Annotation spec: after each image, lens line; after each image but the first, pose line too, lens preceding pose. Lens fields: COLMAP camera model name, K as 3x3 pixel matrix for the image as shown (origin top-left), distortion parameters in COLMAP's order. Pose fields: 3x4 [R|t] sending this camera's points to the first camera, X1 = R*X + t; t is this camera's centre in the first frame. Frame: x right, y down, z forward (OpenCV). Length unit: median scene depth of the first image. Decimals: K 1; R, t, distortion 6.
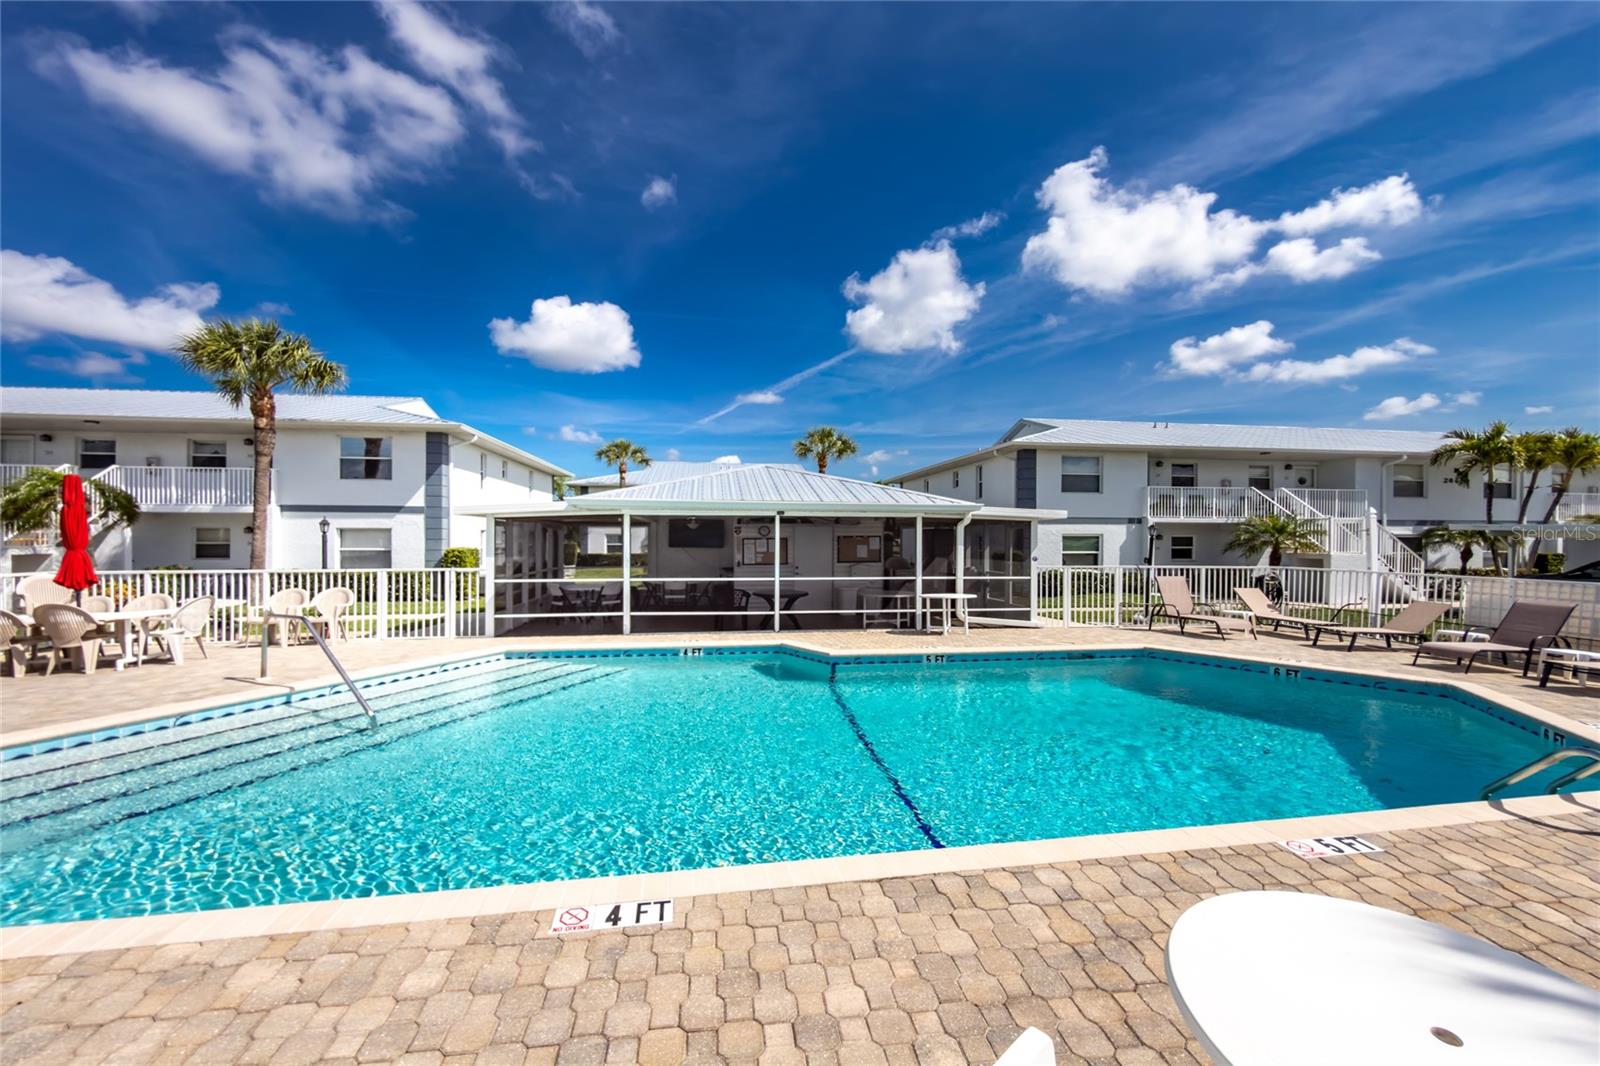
lens RADIAL K [[636.9, 0, 800.0], [0, 636.9, 533.0], [0, 0, 1]] dist [-0.000673, -0.000159]
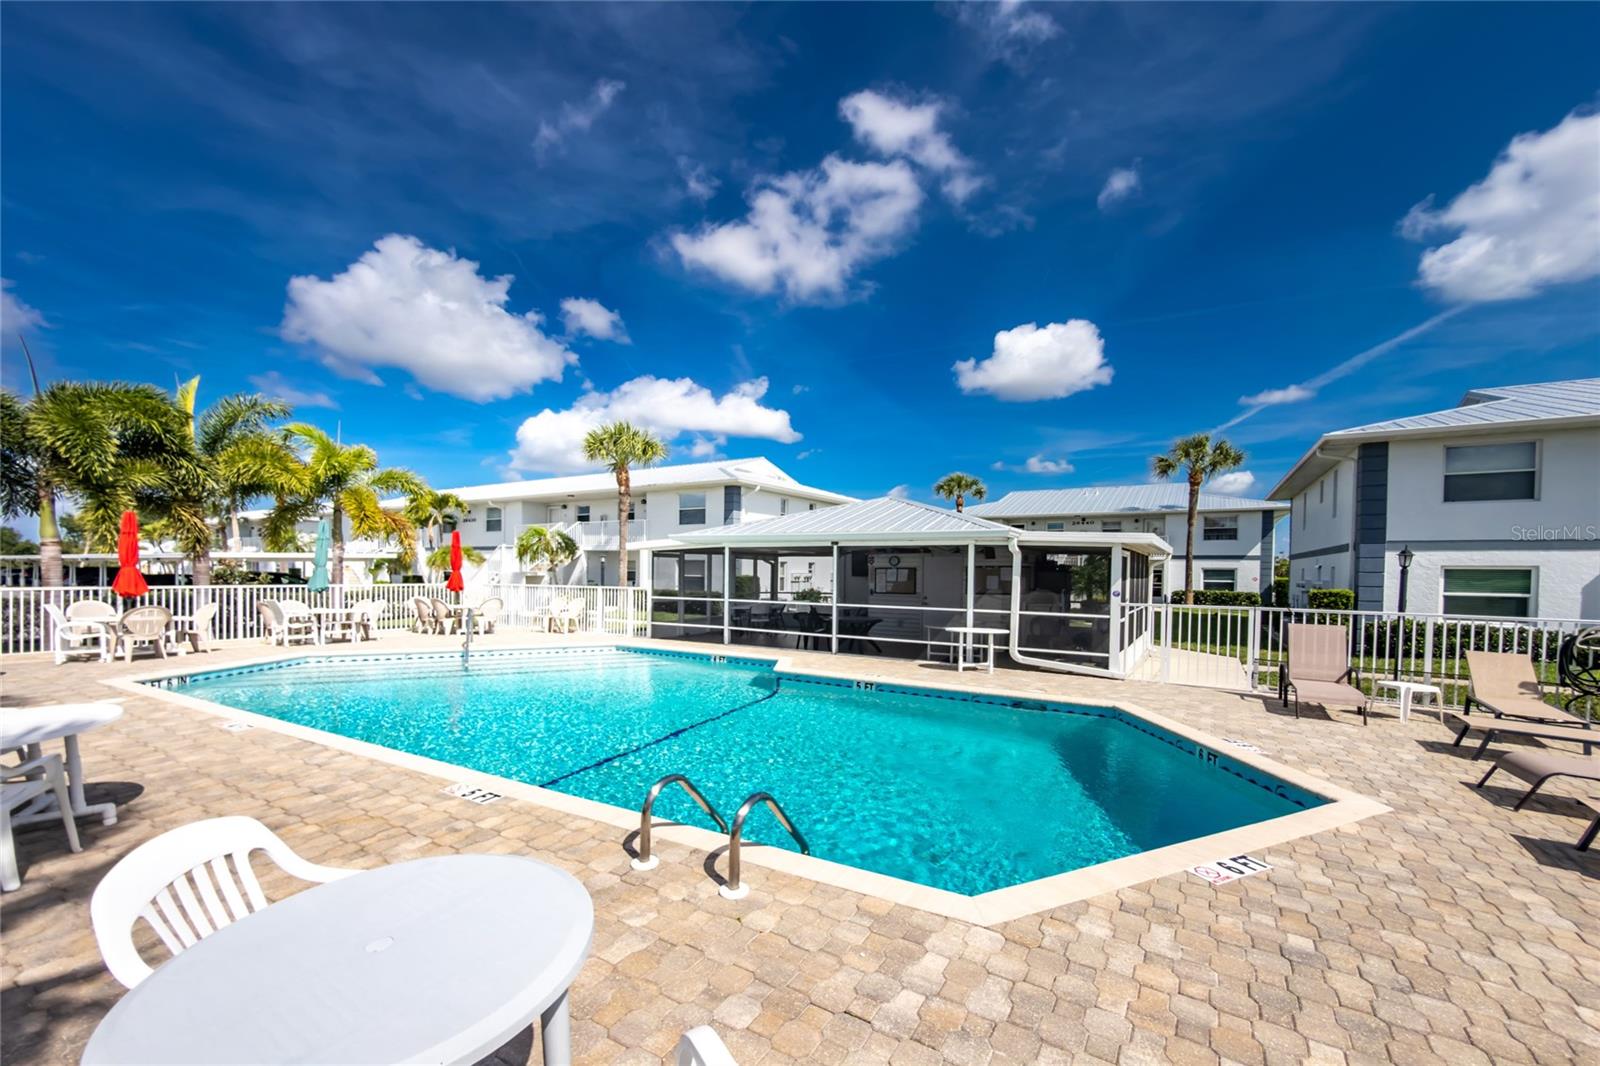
lens RADIAL K [[649.5, 0, 800.8], [0, 649.5, 587.0], [0, 0, 1]] dist [-0.008095, -0.000247]
pose [[0.775126, 0.022013, -0.631422, 0.328984], [-0.002287, 0.999484, 0.032038, 0.003793], [0.631802, -0.023390, 0.774777, 0.061460]]
